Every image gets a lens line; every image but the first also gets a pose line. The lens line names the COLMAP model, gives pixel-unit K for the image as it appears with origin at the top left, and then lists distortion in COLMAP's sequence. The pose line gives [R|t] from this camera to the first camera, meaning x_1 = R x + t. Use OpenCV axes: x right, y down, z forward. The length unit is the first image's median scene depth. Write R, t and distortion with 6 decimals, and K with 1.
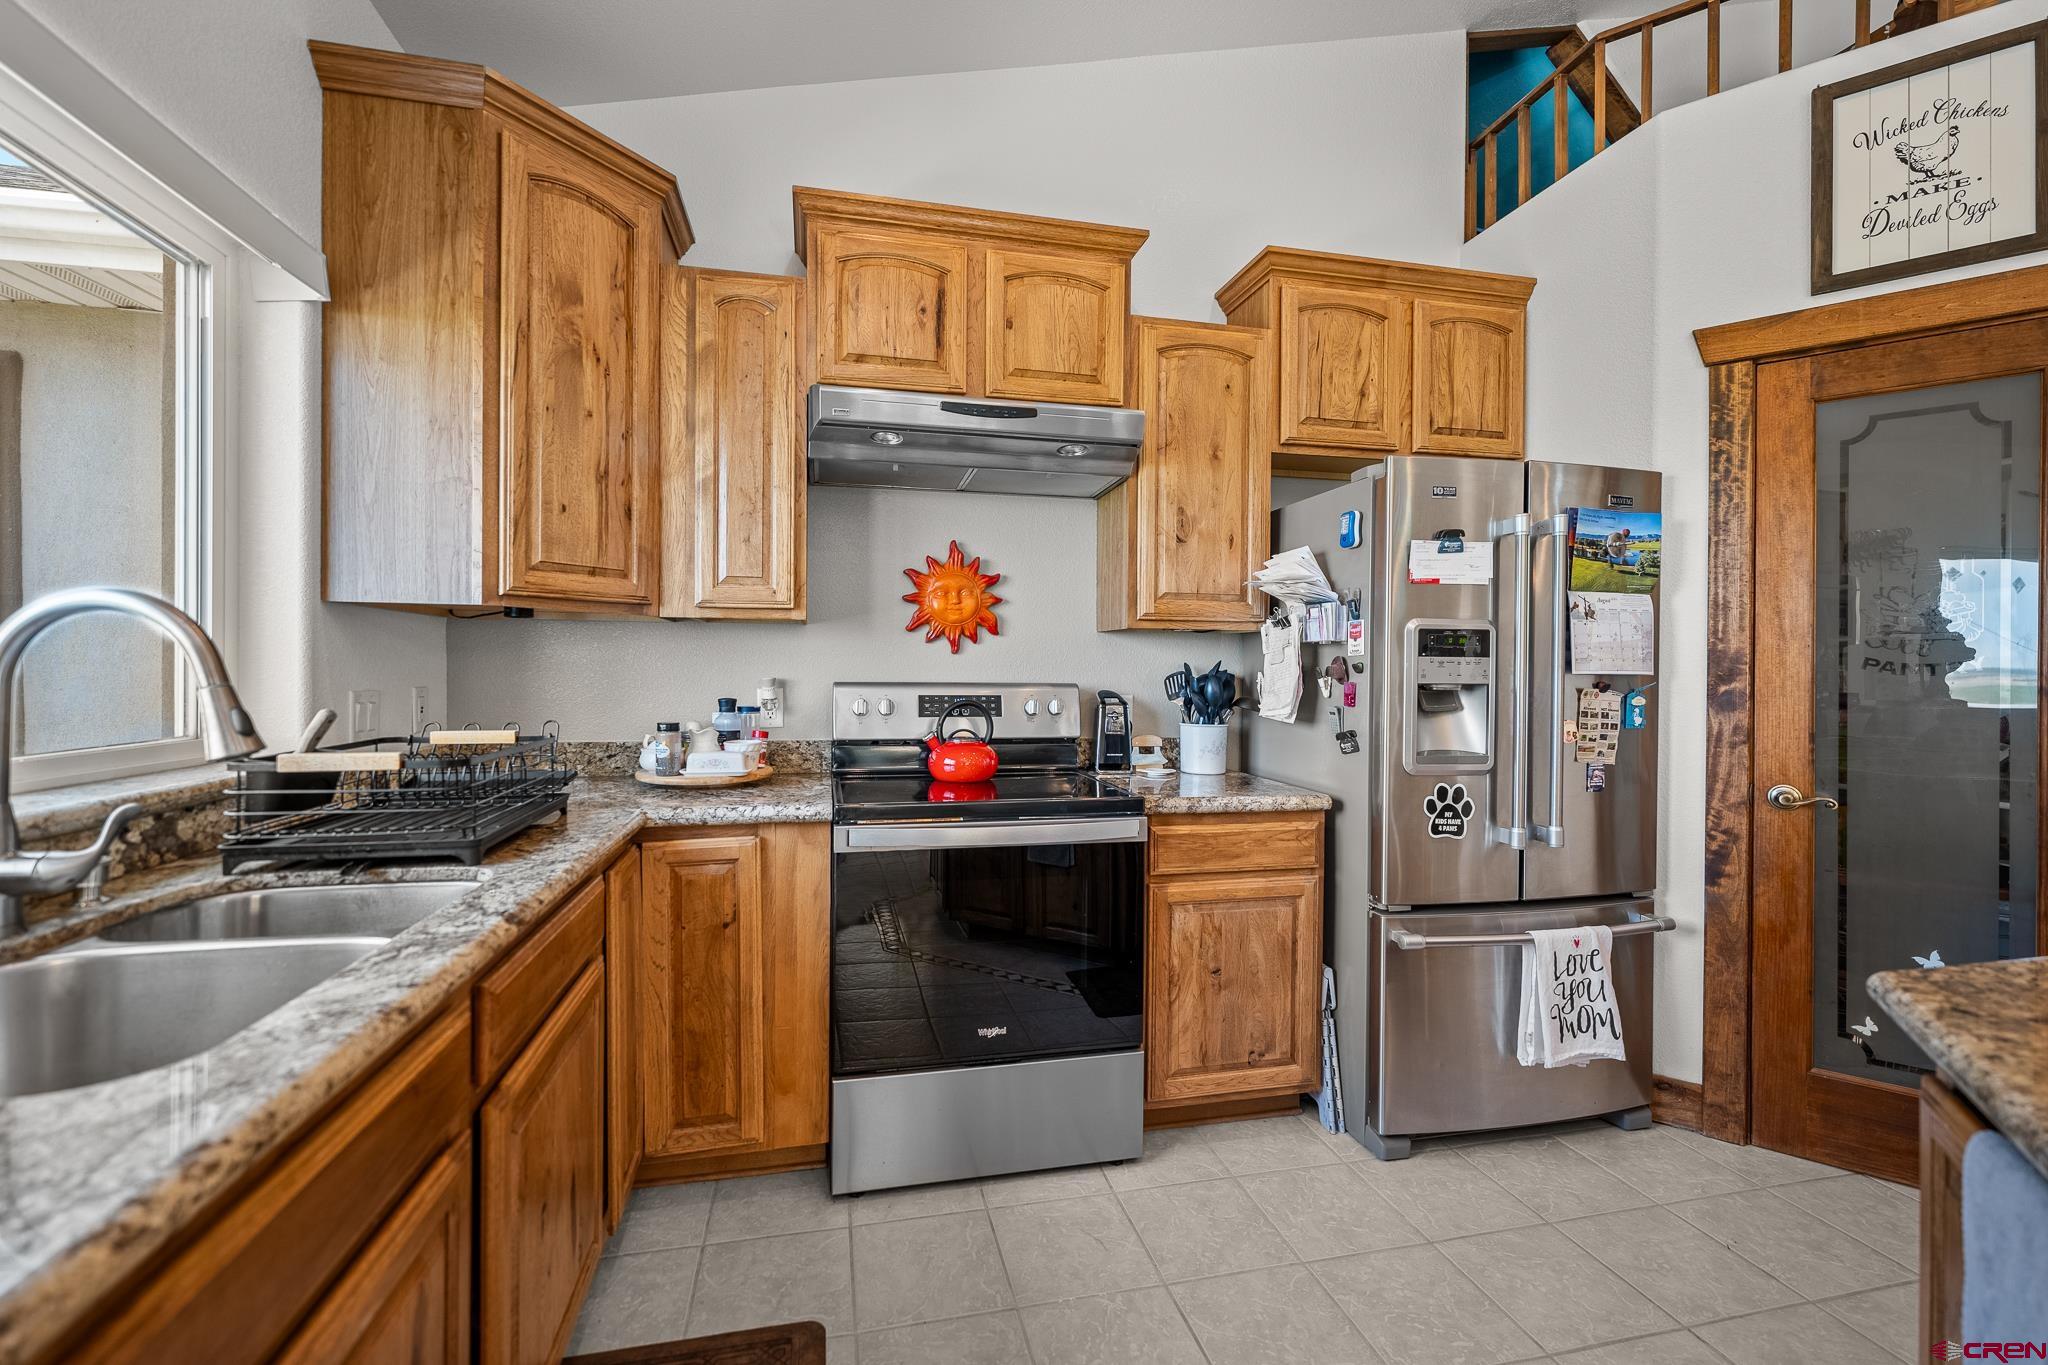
lens RADIAL K [[842.5, 0, 1021.0], [0, 842.5, 668.0], [0, 0, 1]] dist [0.000473, 0.000022]
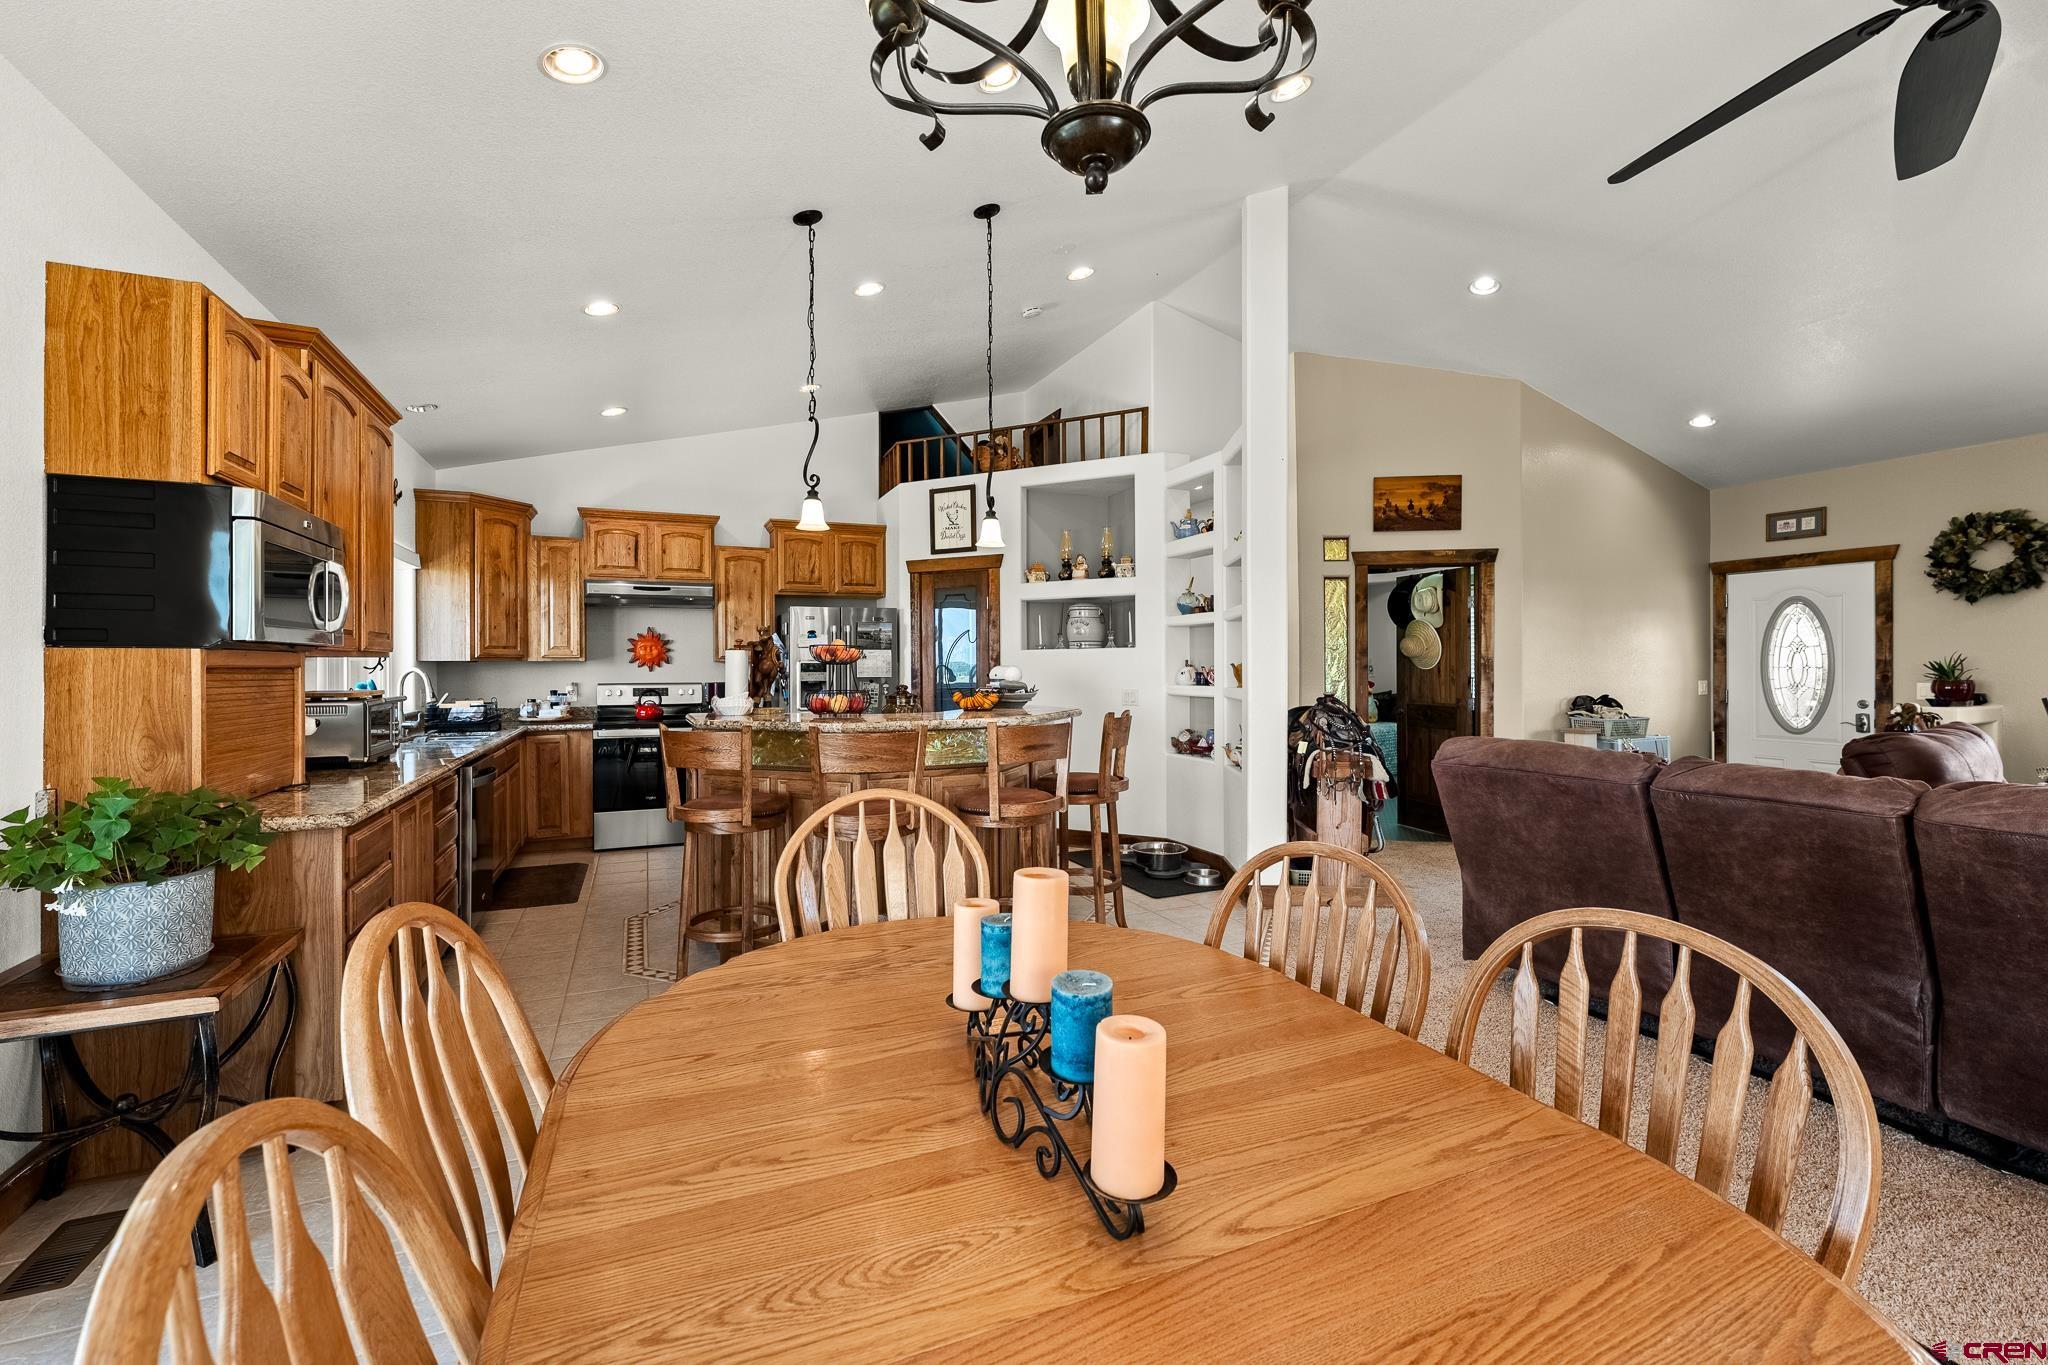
lens RADIAL K [[835.6, 0, 1018.3], [0, 835.6, 659.0], [0, 0, 1]] dist [-0.002527, -0.000527]
pose [[0.981079, -0.010240, 0.193339, 0.635617], [0.010699, 0.999942, -0.001331, -0.048106], [-0.193314, 0.003374, 0.981131, -2.040843]]
